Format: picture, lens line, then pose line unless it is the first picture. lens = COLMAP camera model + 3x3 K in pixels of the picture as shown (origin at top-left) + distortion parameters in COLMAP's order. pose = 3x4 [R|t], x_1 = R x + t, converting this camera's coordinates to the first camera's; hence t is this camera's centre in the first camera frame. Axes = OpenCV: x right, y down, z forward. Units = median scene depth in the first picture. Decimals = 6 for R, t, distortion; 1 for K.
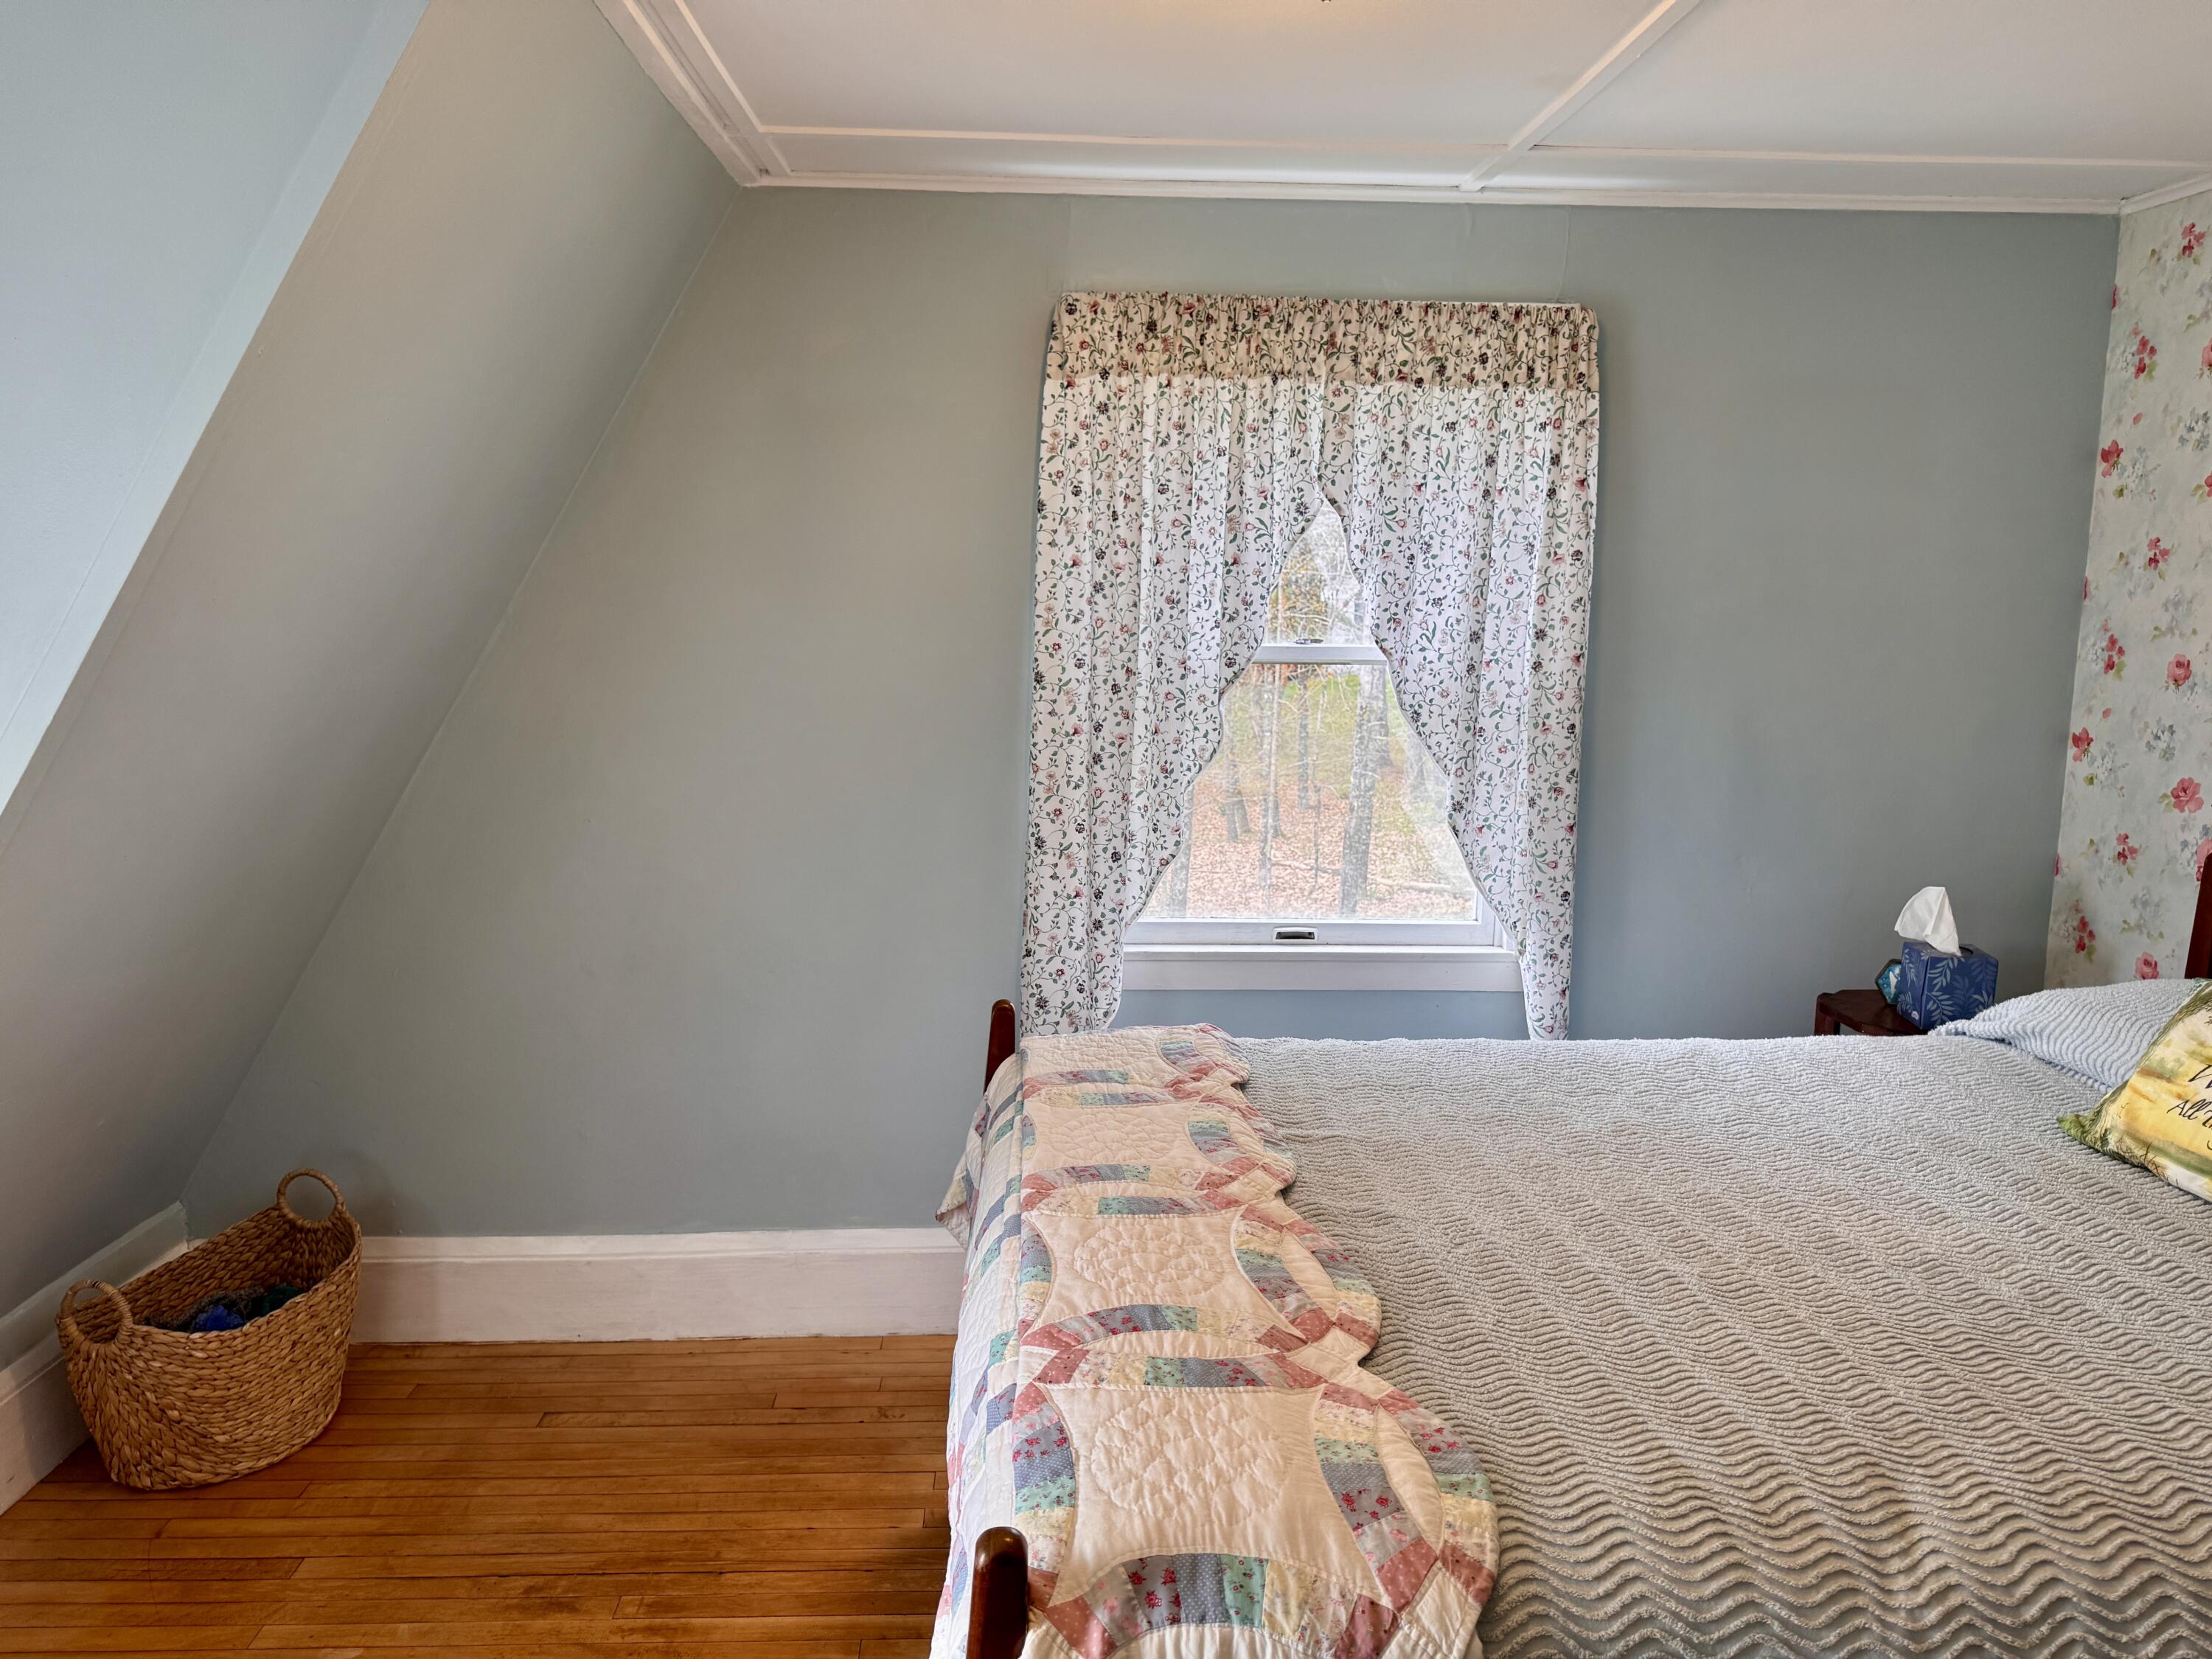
lens RADIAL K [[1519.1, 0, 1120.3], [0, 1519.1, 841.5], [0, 0, 1]] dist [0.081317, -0.101931]
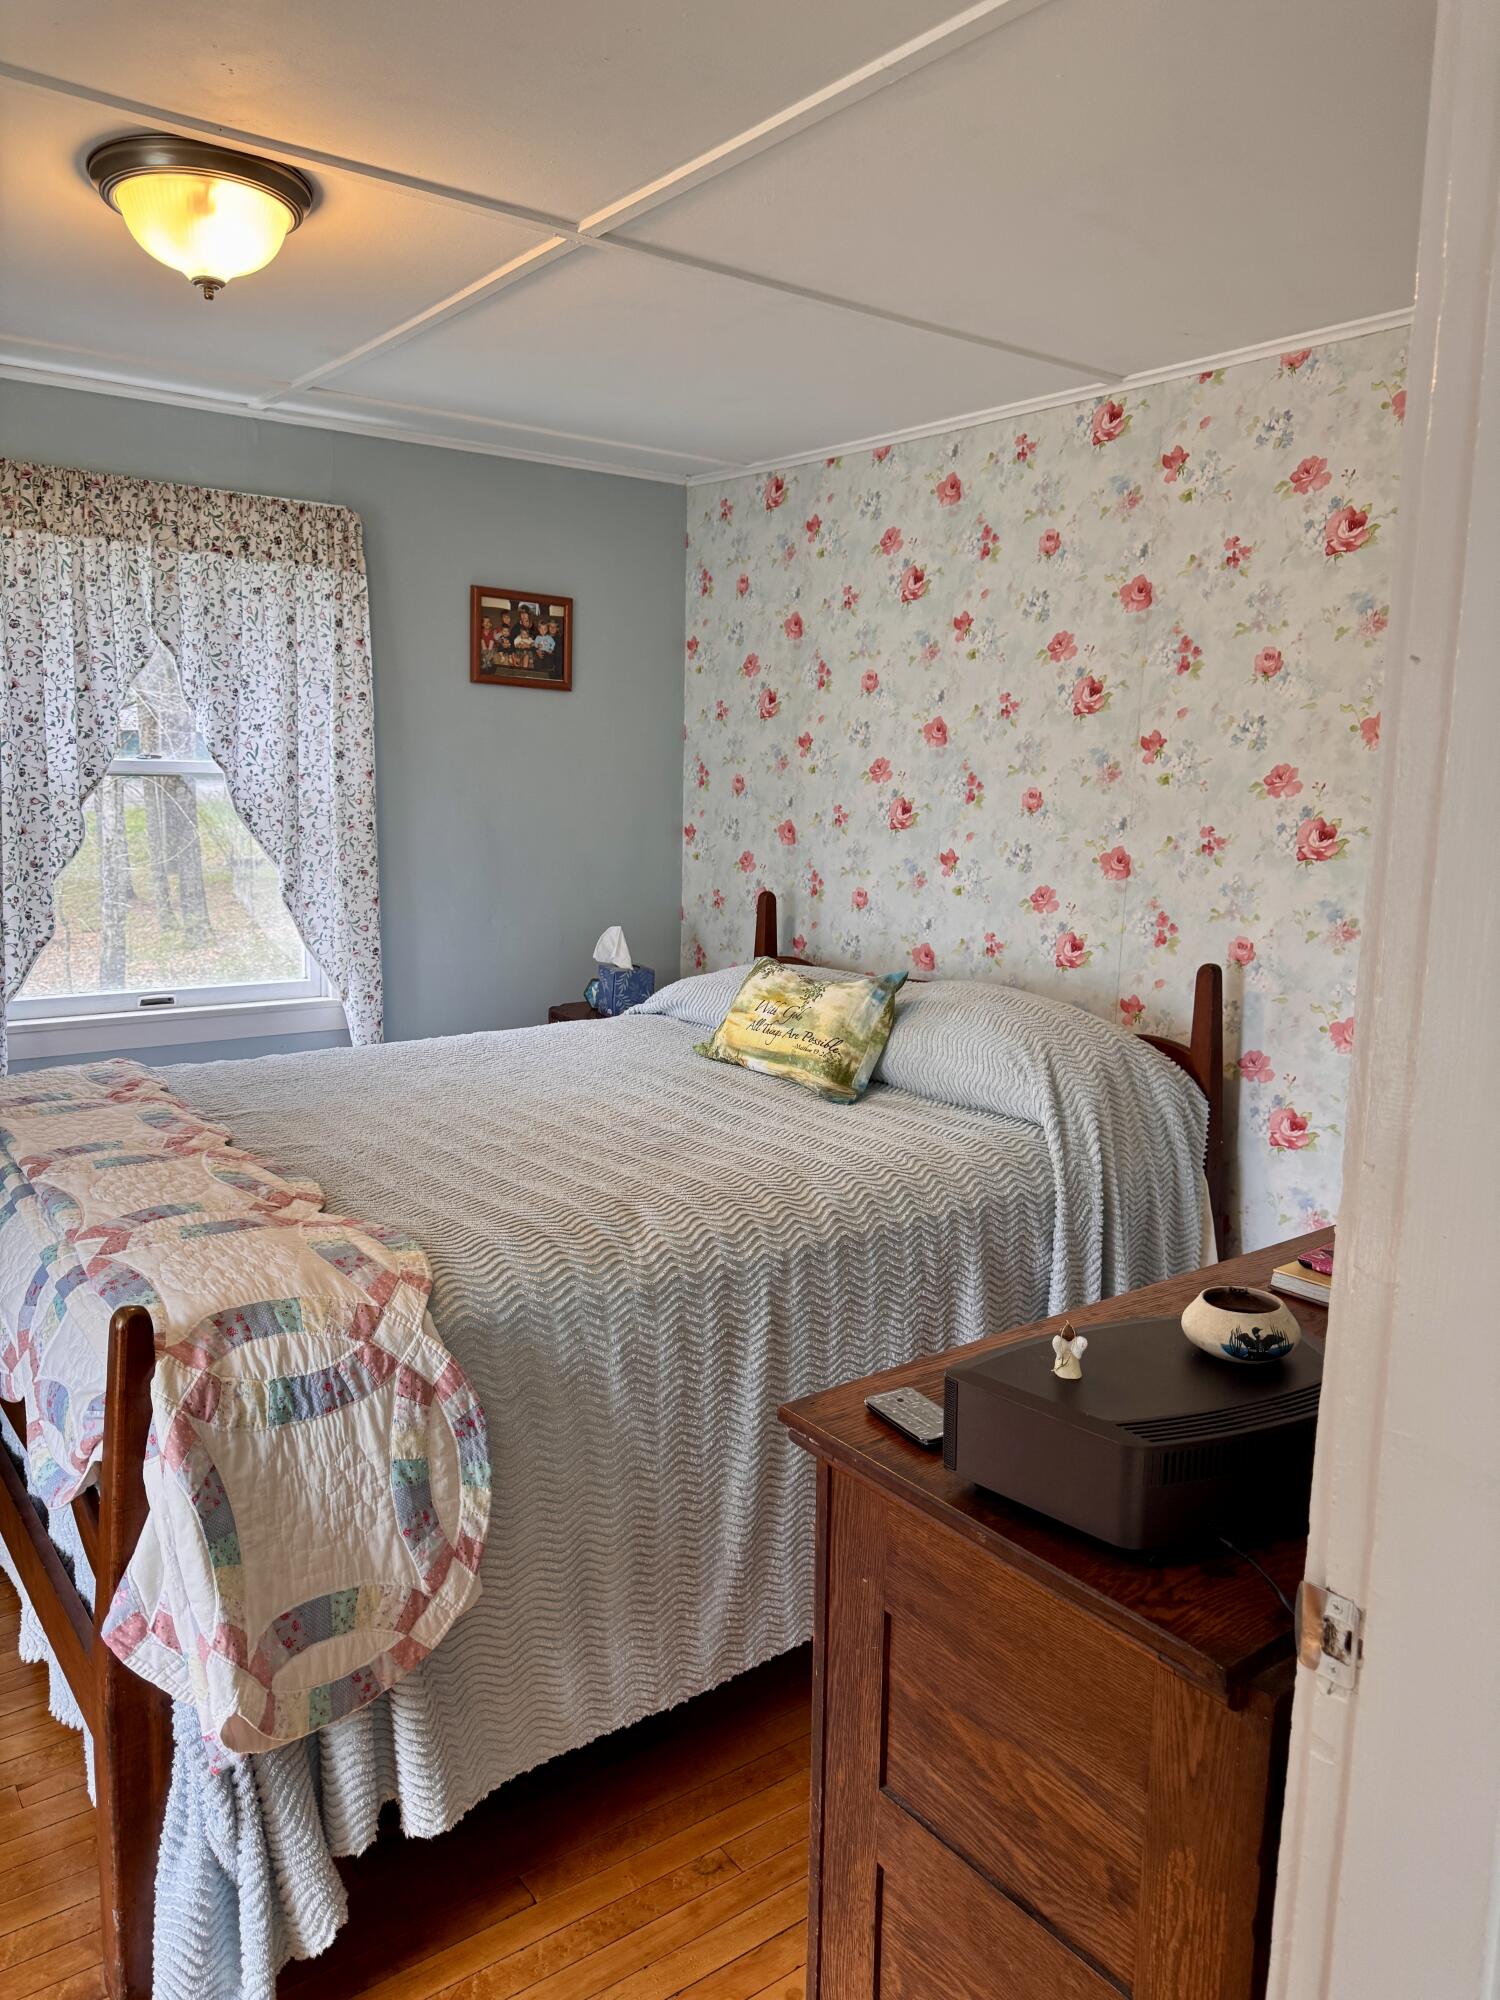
lens RADIAL K [[1385.9, 0, 754.2], [0, 1385.9, 991.7], [0, 0, 1]] dist [0.088694, -0.175019]
pose [[0.824505, -0.081928, 0.559892, -0.127104], [0.072755, 0.996599, 0.038690, 0.049557], [-0.561157, 0.008835, 0.827662, -0.205143]]
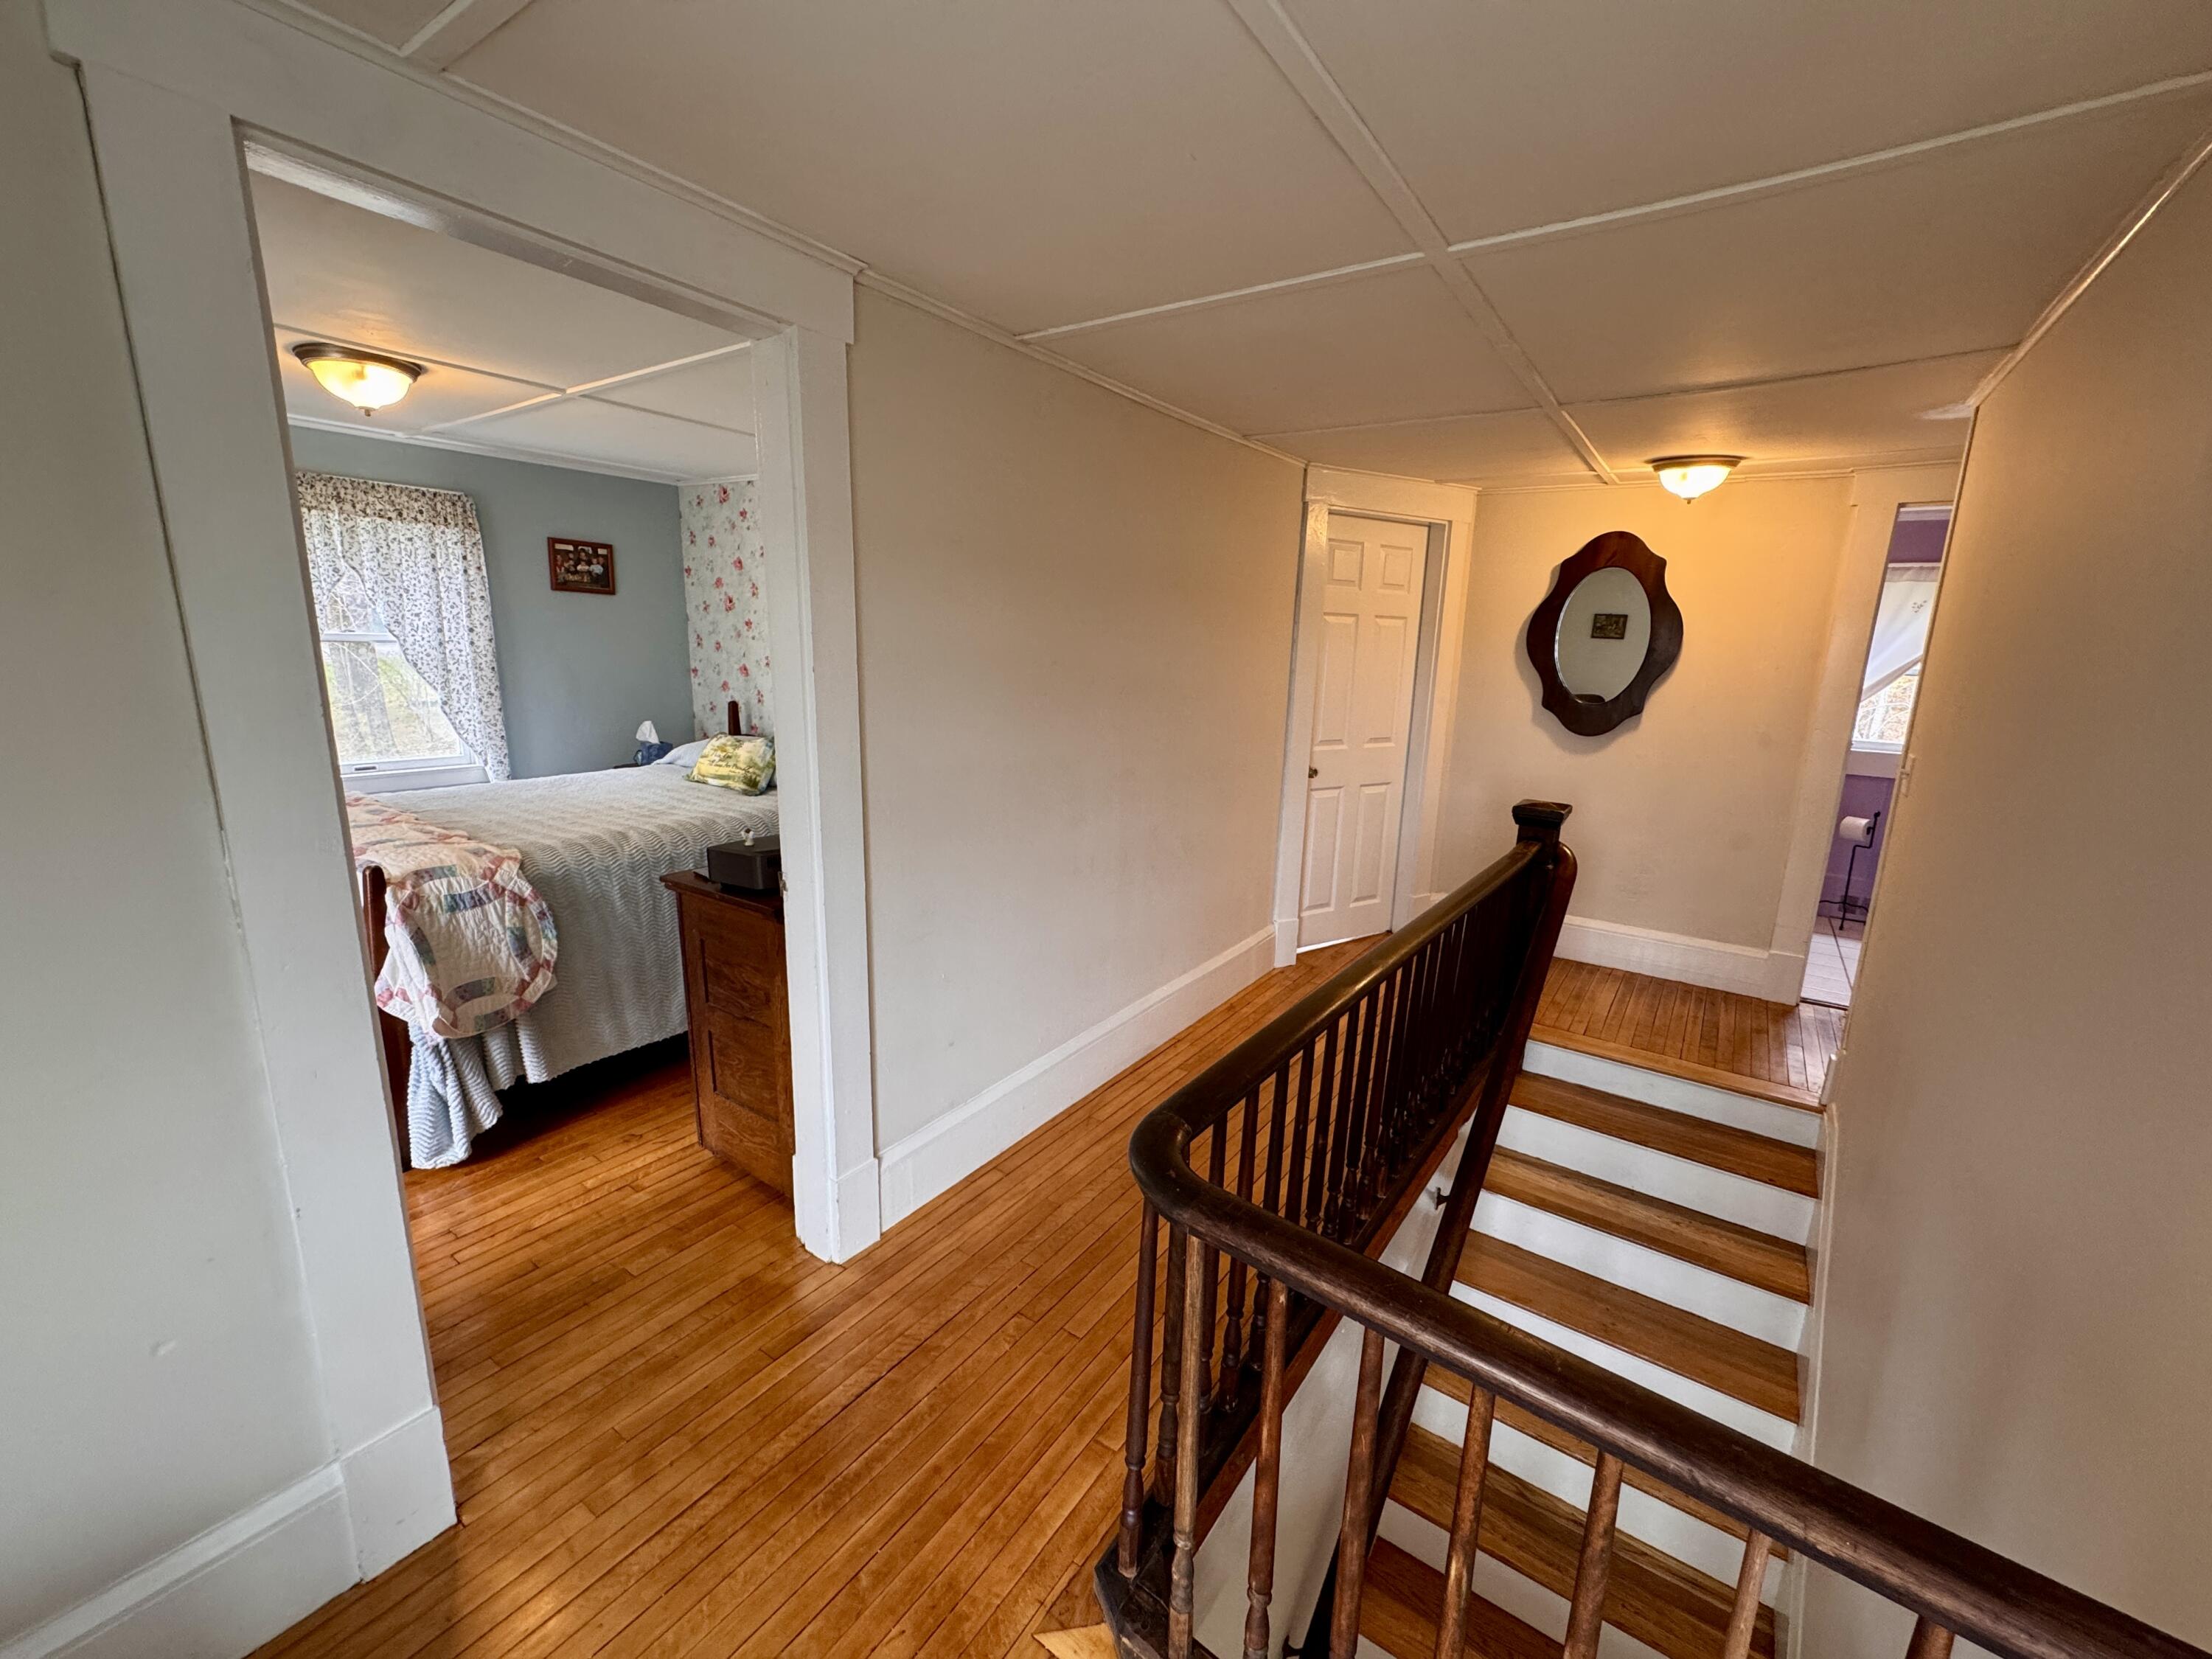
lens RADIAL K [[876.5, 0, 1128.7], [0, 876.5, 833.2], [0, 0, 1]] dist [-0.036464, 0.015101]
pose [[0.593458, -0.162161, 0.788360, -0.243986], [0.097997, 0.986764, 0.129202, 0.112131], [-0.798877, 0.000581, 0.601494, -0.678162]]
